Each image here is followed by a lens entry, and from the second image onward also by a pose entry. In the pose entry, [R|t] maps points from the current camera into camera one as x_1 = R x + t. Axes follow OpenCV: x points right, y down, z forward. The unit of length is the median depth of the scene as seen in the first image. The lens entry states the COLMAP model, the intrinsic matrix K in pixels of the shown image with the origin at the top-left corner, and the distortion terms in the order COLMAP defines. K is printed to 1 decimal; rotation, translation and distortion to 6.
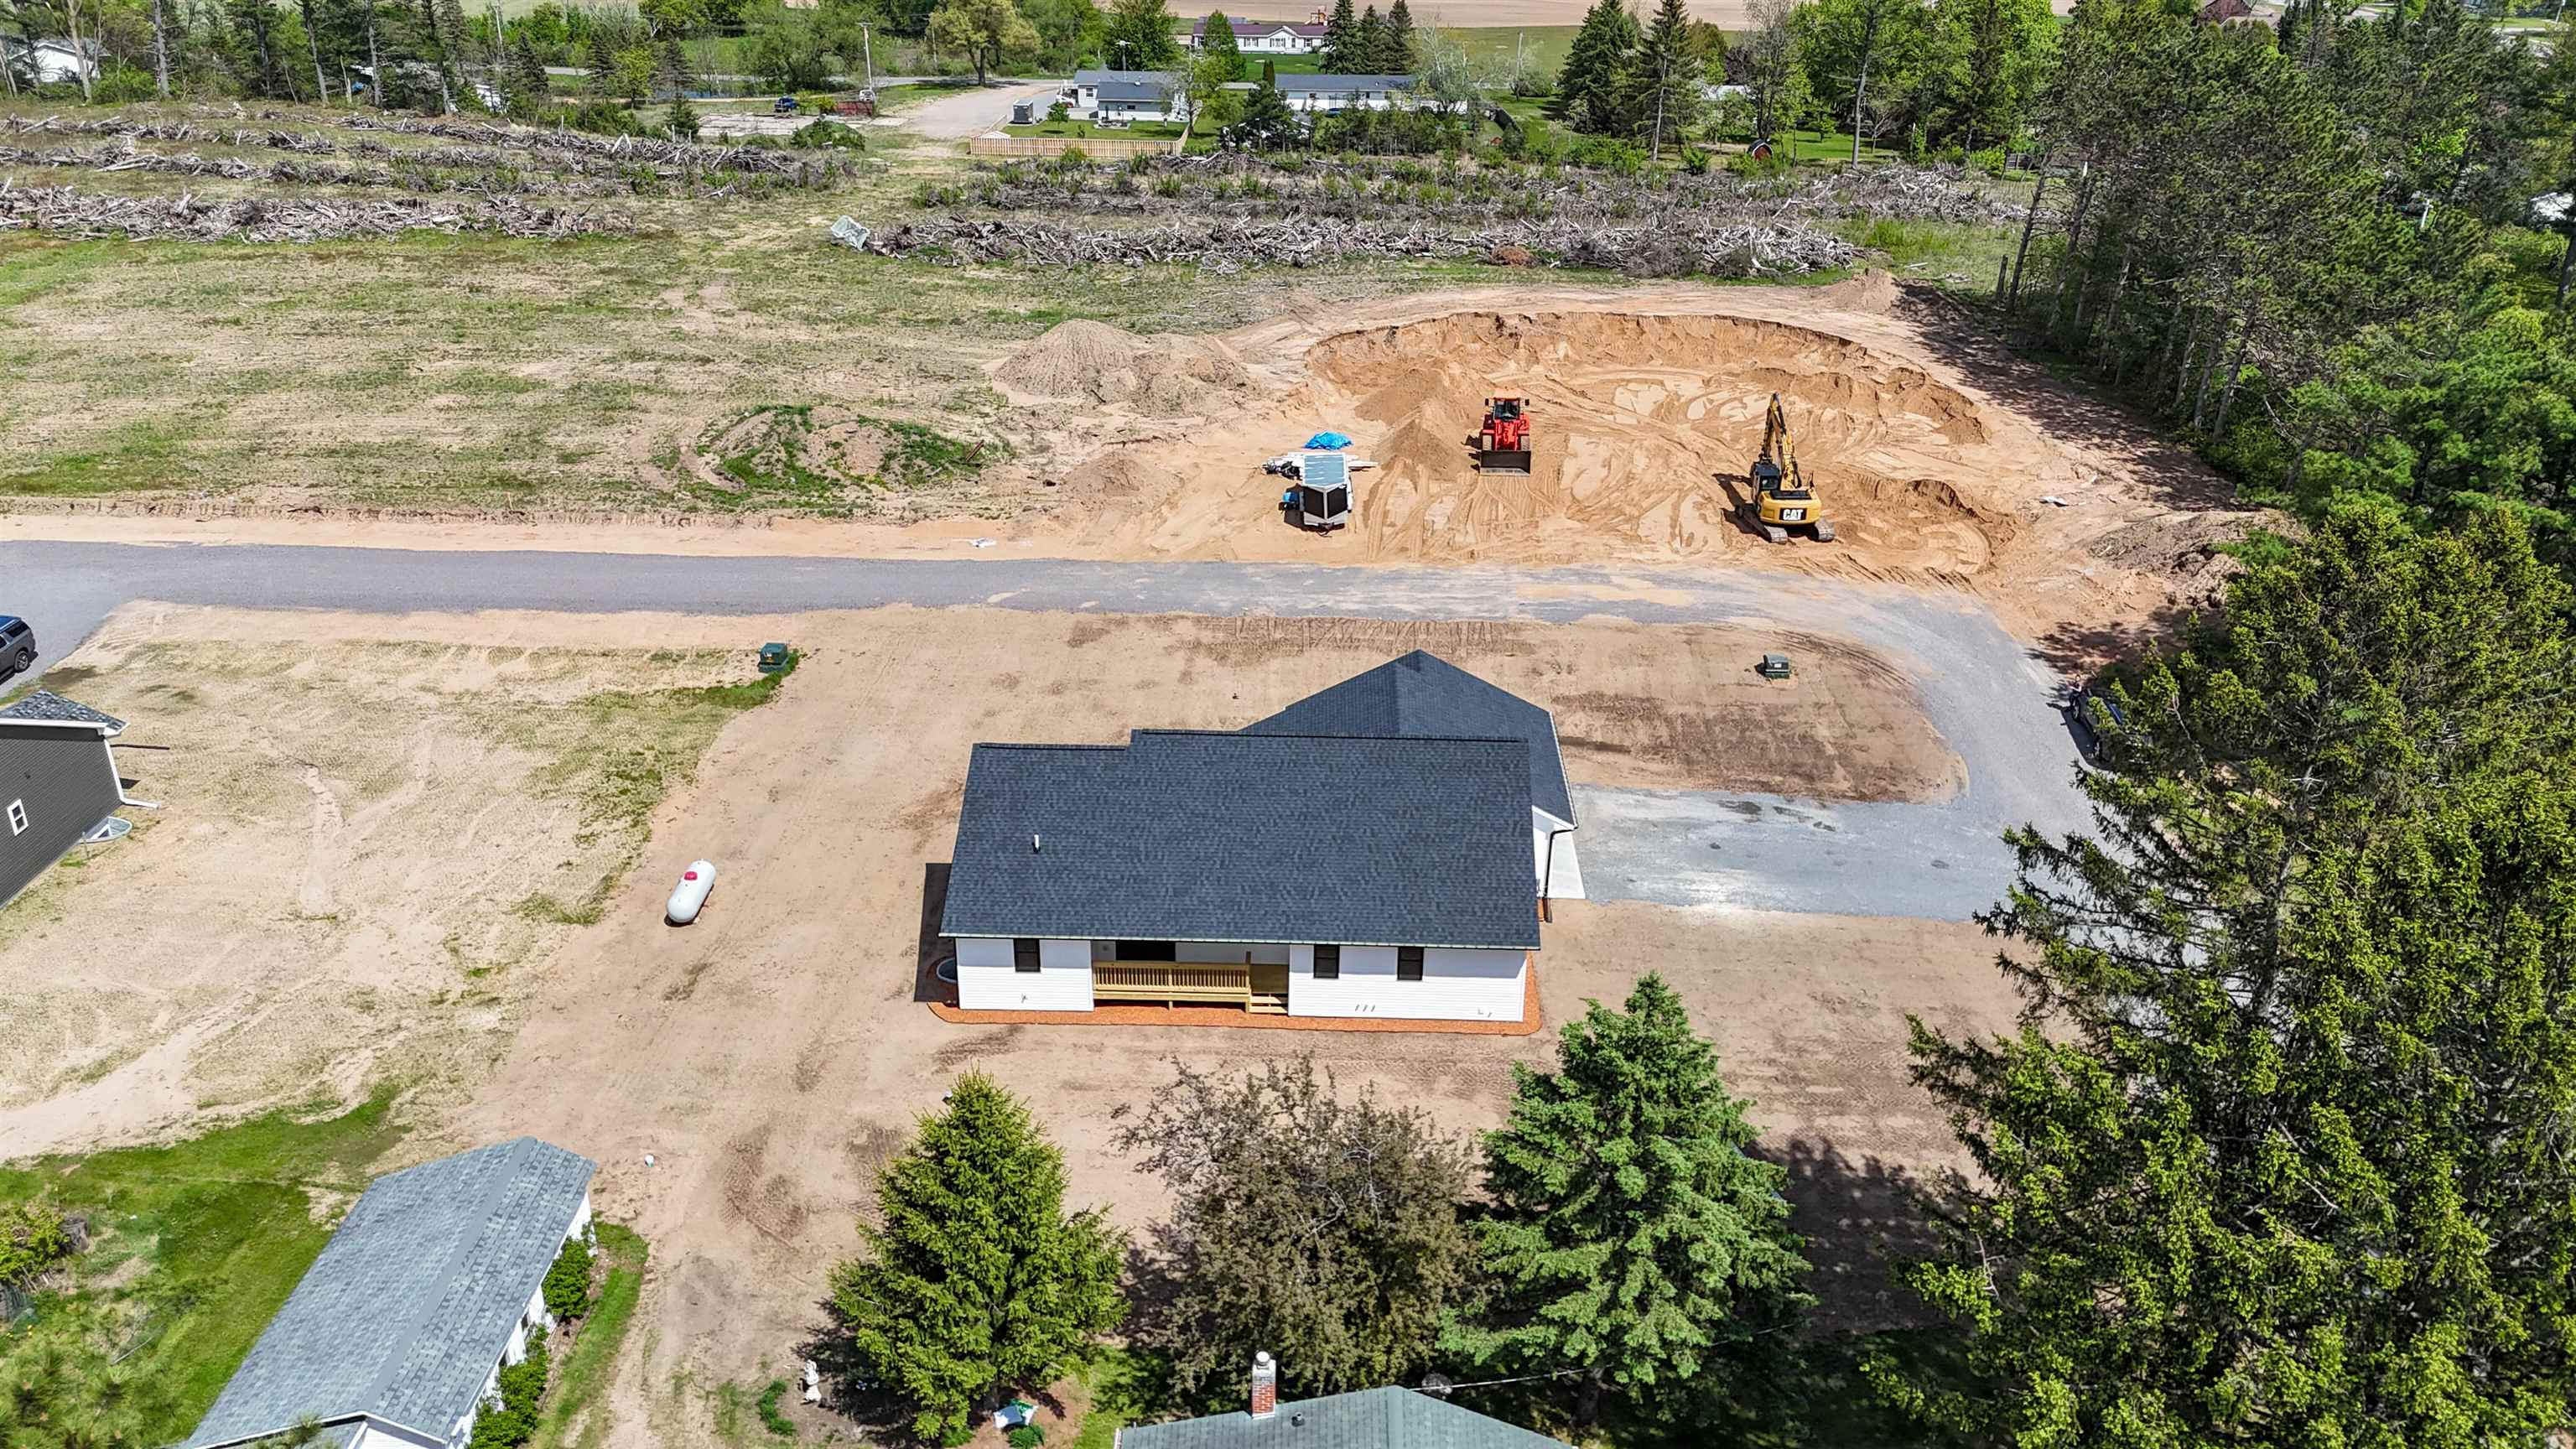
lens RADIAL K [[1890.6, 0, 1300.8], [0, 1890.6, 727.7], [0, 0, 1]] dist [0.088460, -0.092118]
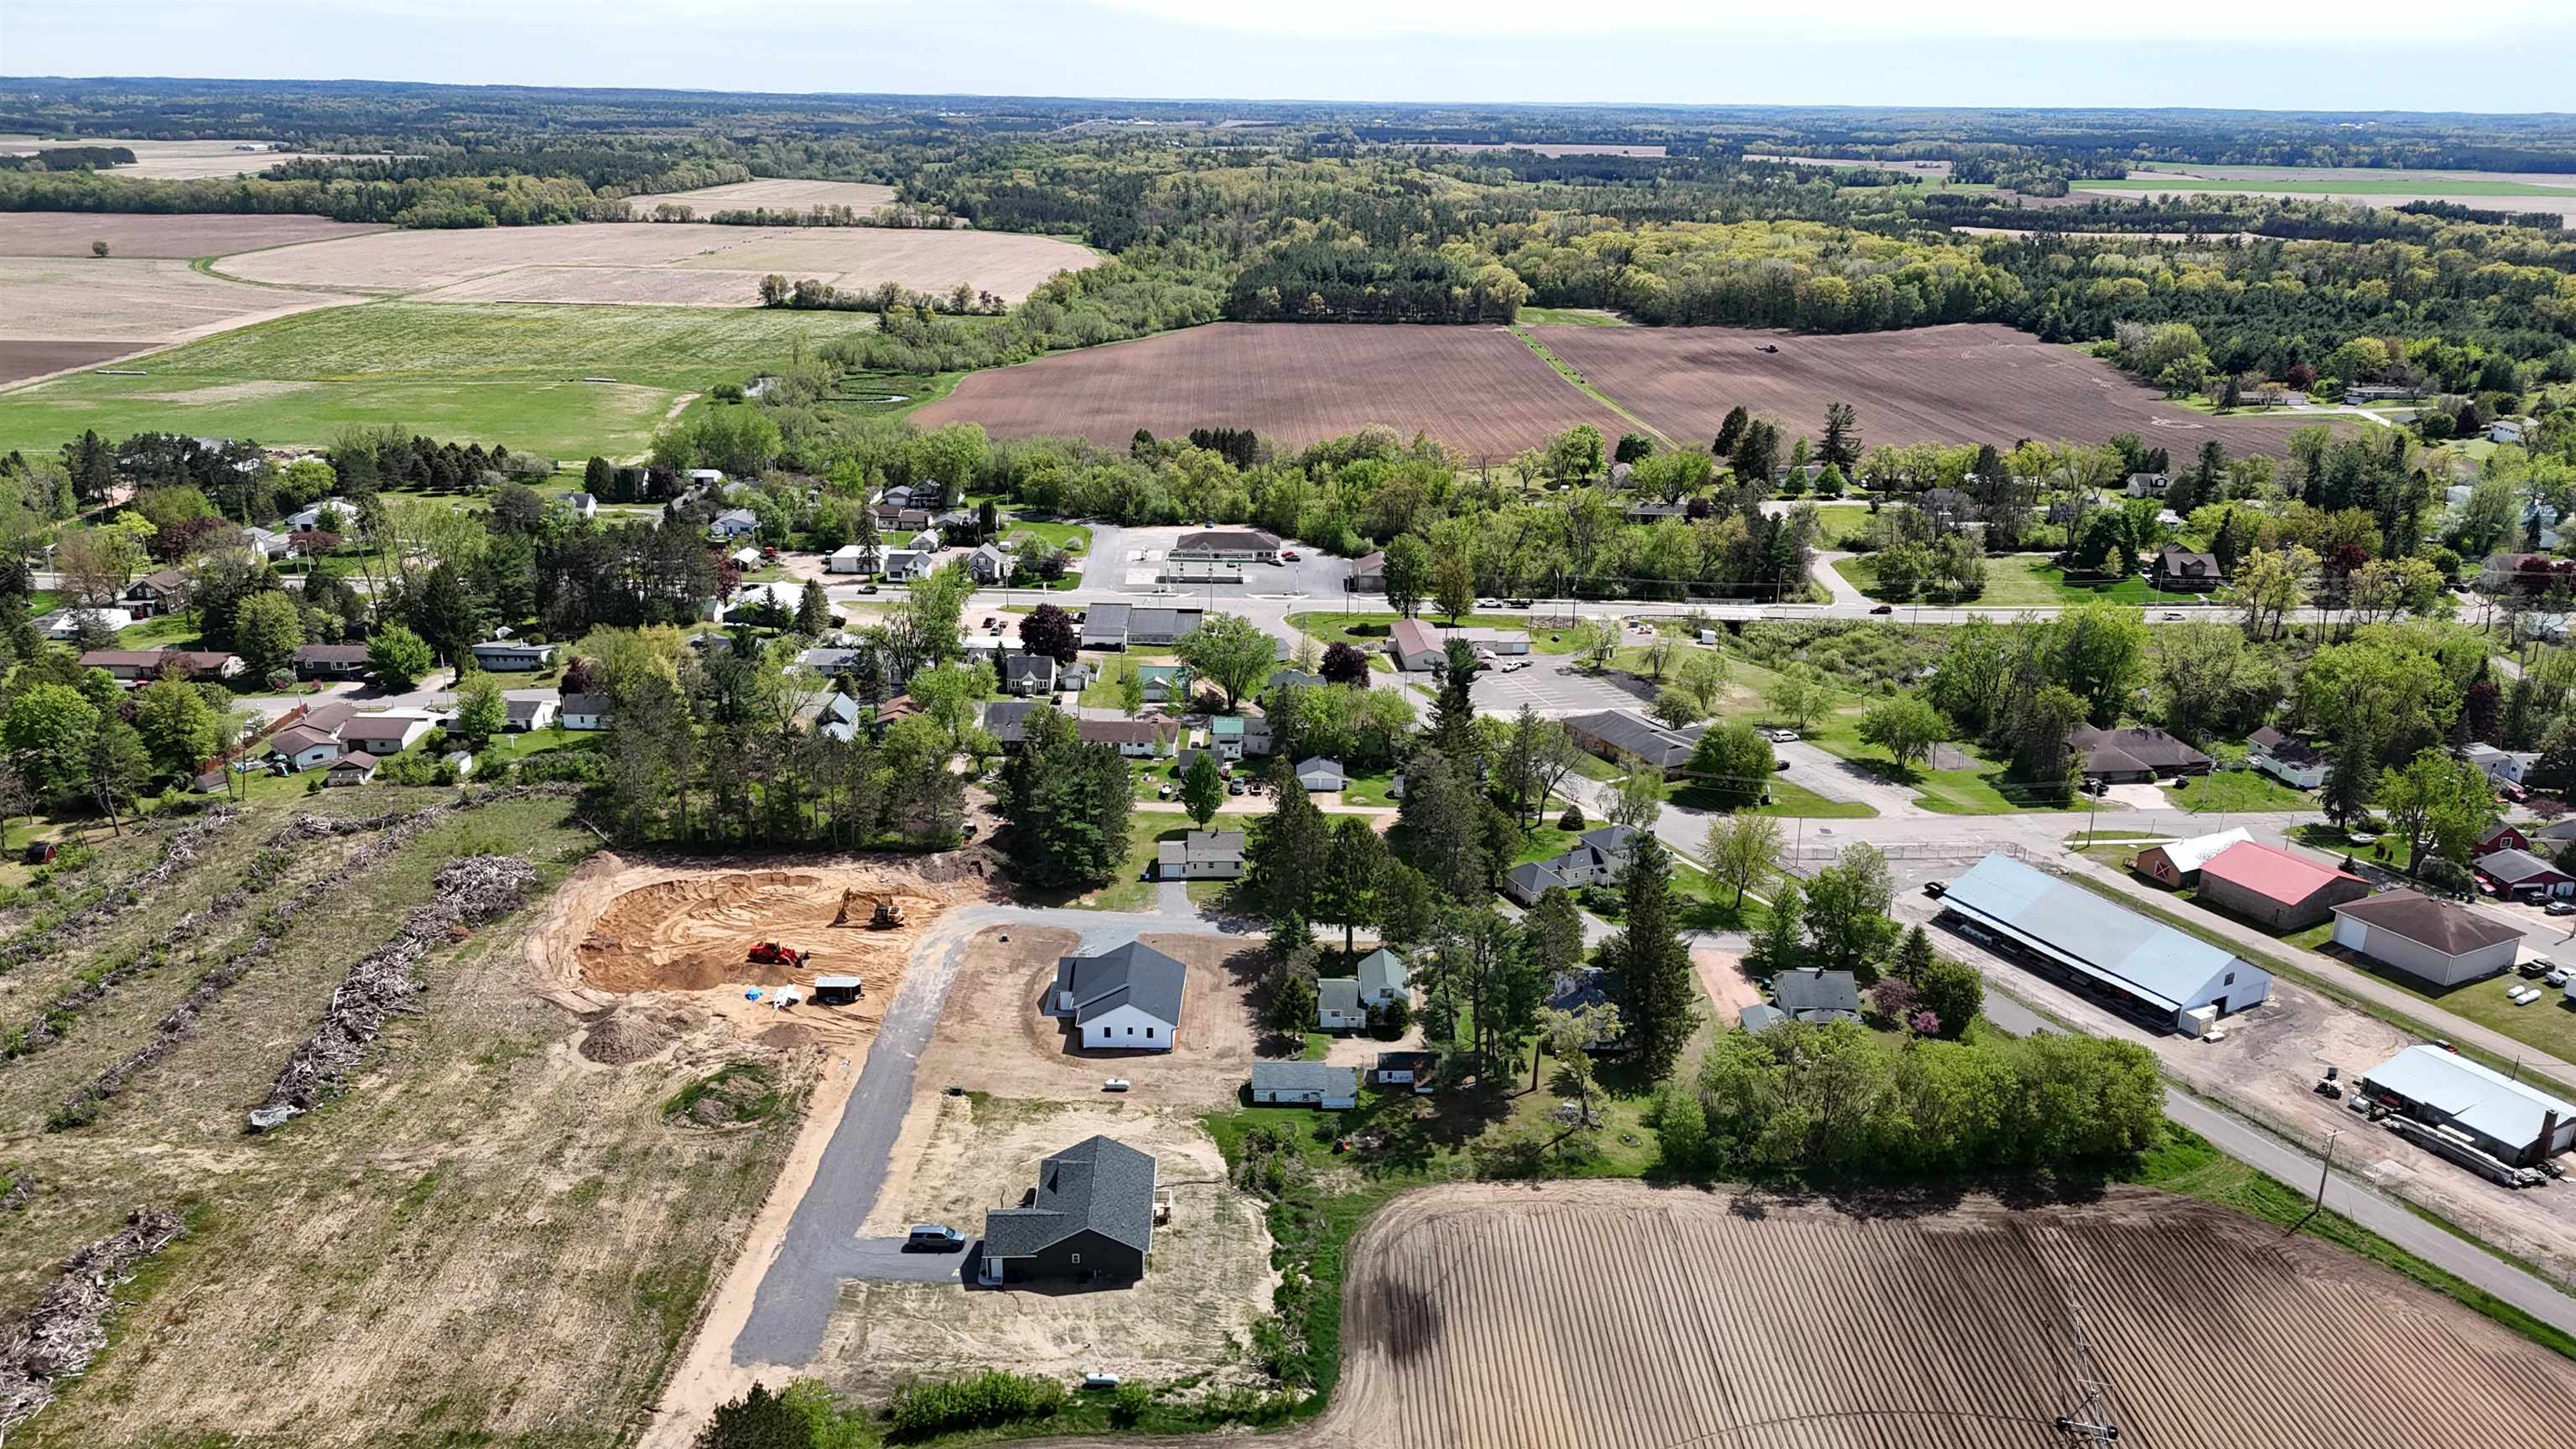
lens RADIAL K [[1890.6, 0, 1300.8], [0, 1890.6, 727.7], [0, 0, 1]] dist [0.088460, -0.092118]
pose [[-0.018617, -0.333625, 0.942522, -2.688610], [0.411742, 0.856481, 0.311302, -1.134063], [-0.911110, 0.393871, 0.121423, -0.021831]]
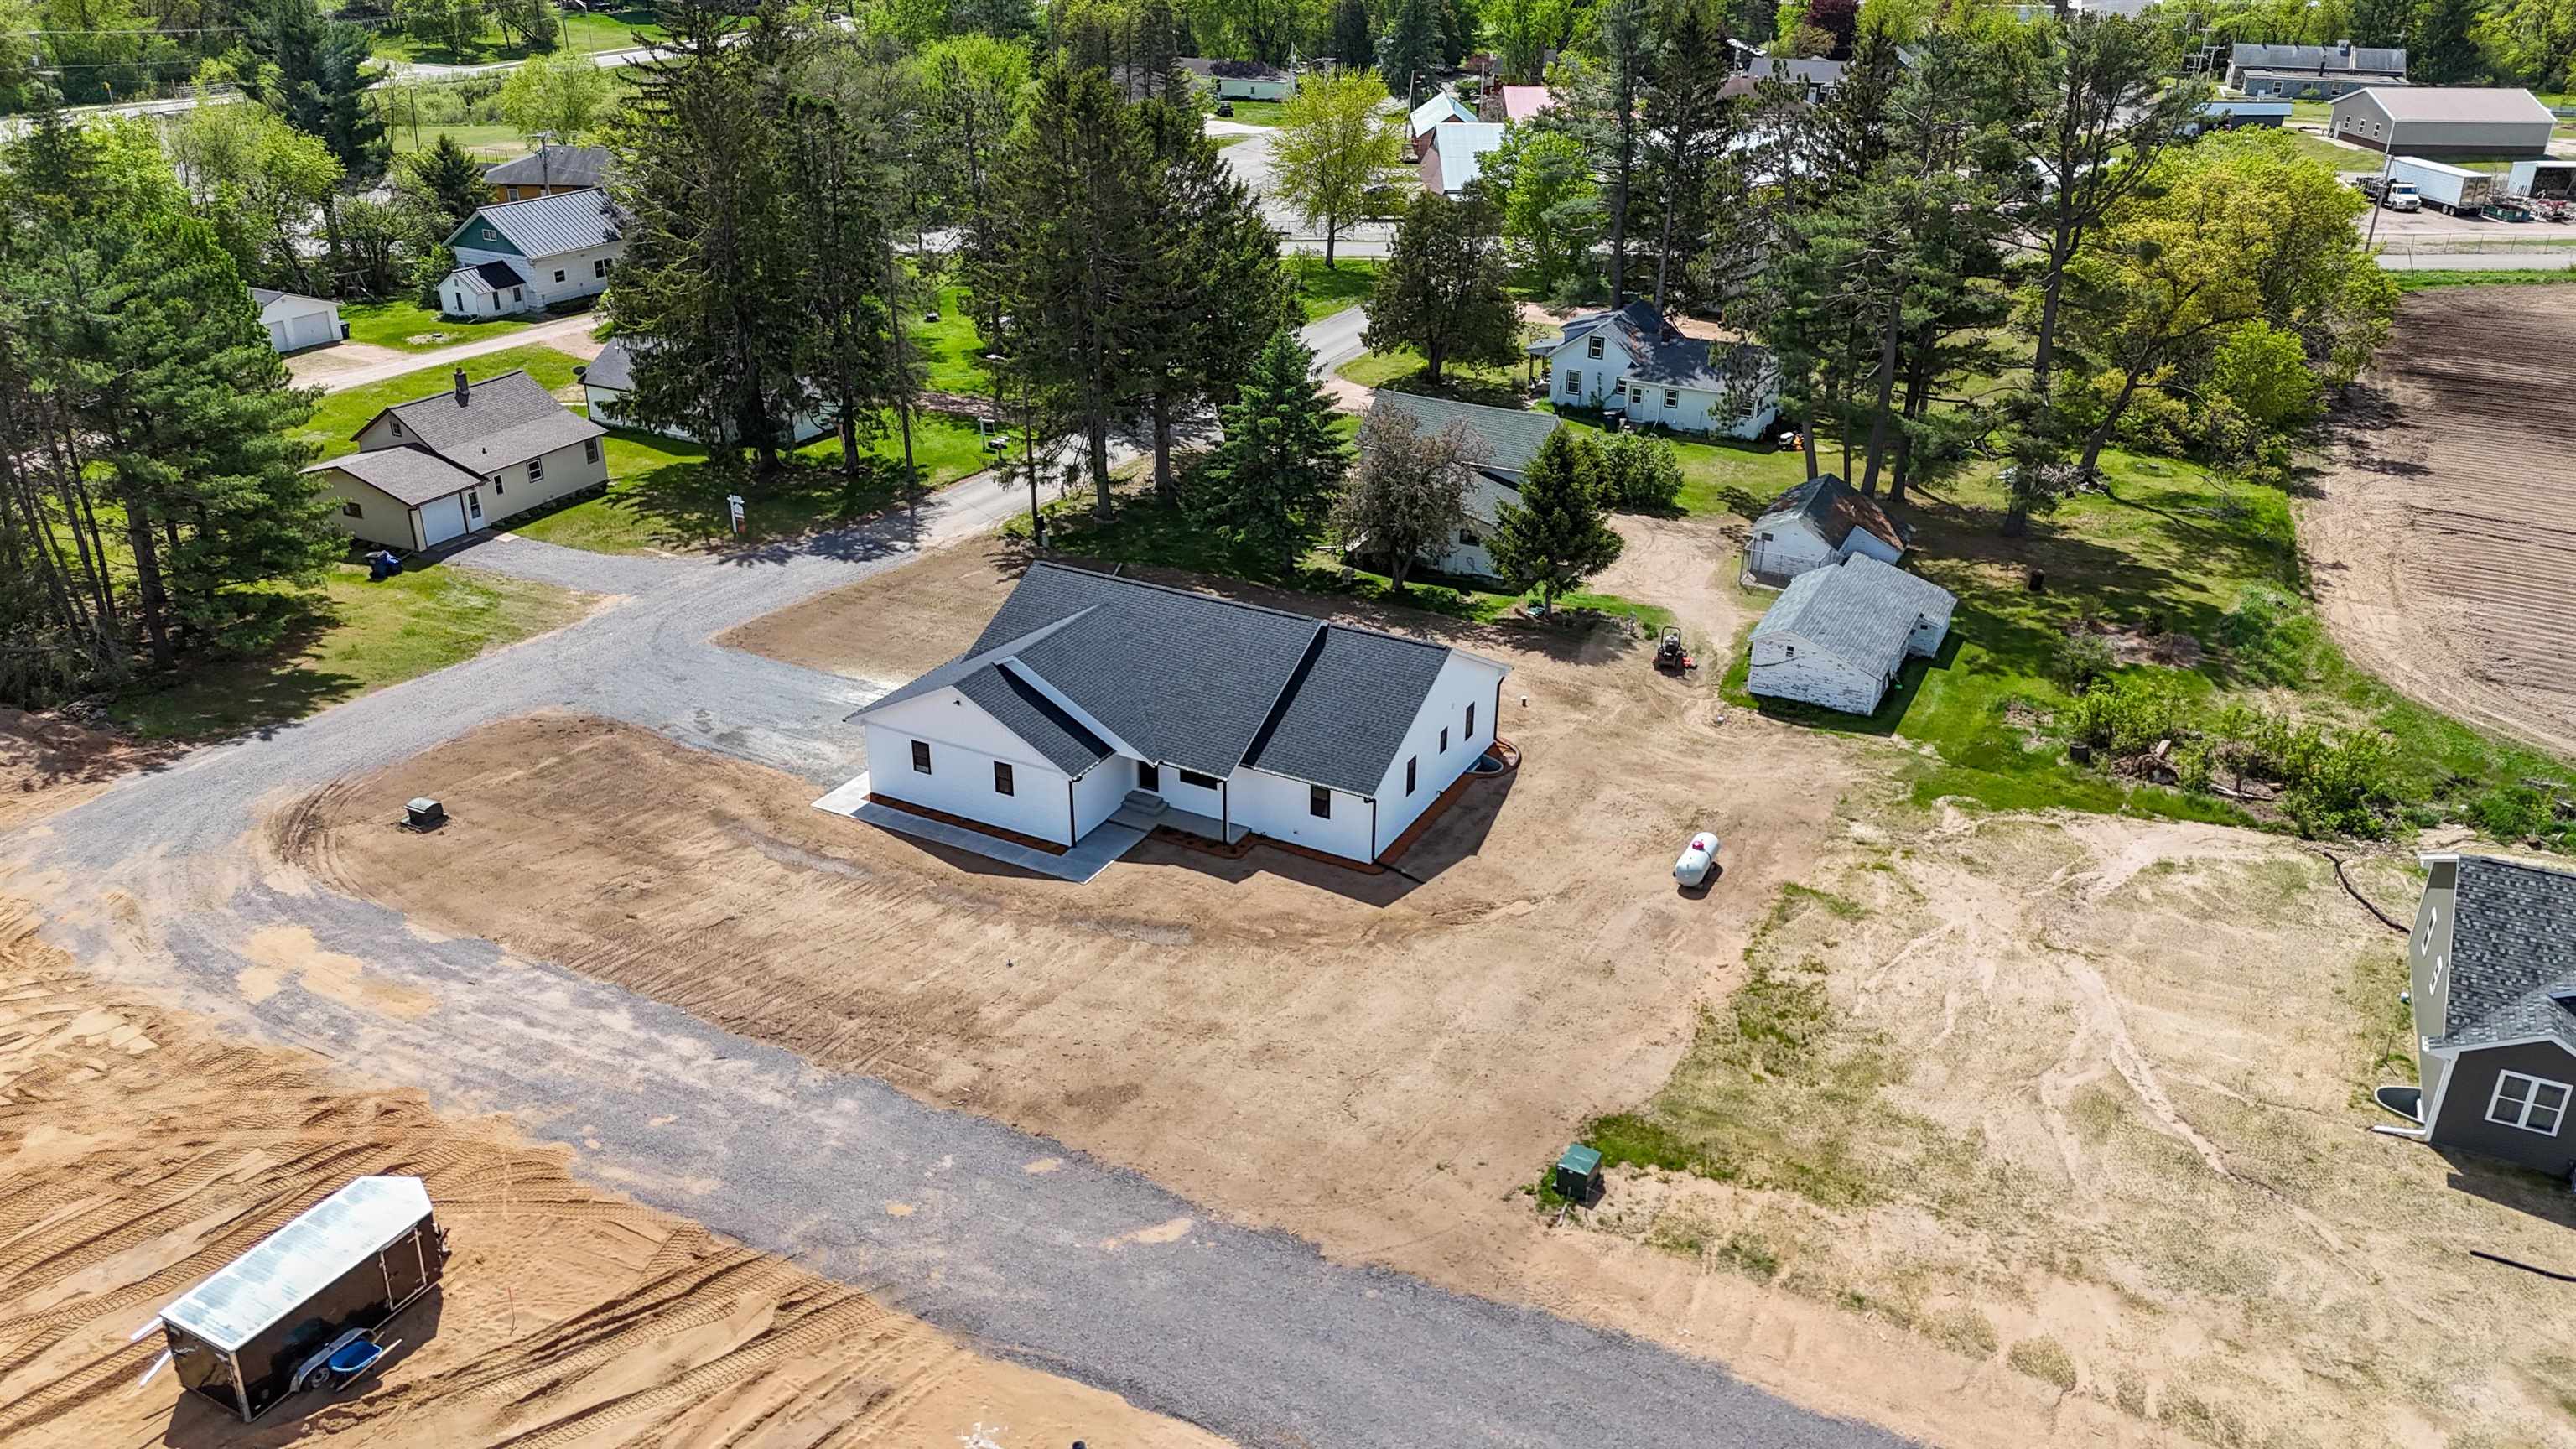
lens RADIAL K [[1901.7, 0, 1297.5], [0, 1901.7, 720.5], [0, 0, 1]] dist [0.030376, -0.004355]
pose [[-0.895856, -0.208810, 0.392225, -0.394270], [0.166200, 0.661171, 0.731595, -0.583892], [-0.412092, 0.720592, -0.557610, 1.236795]]
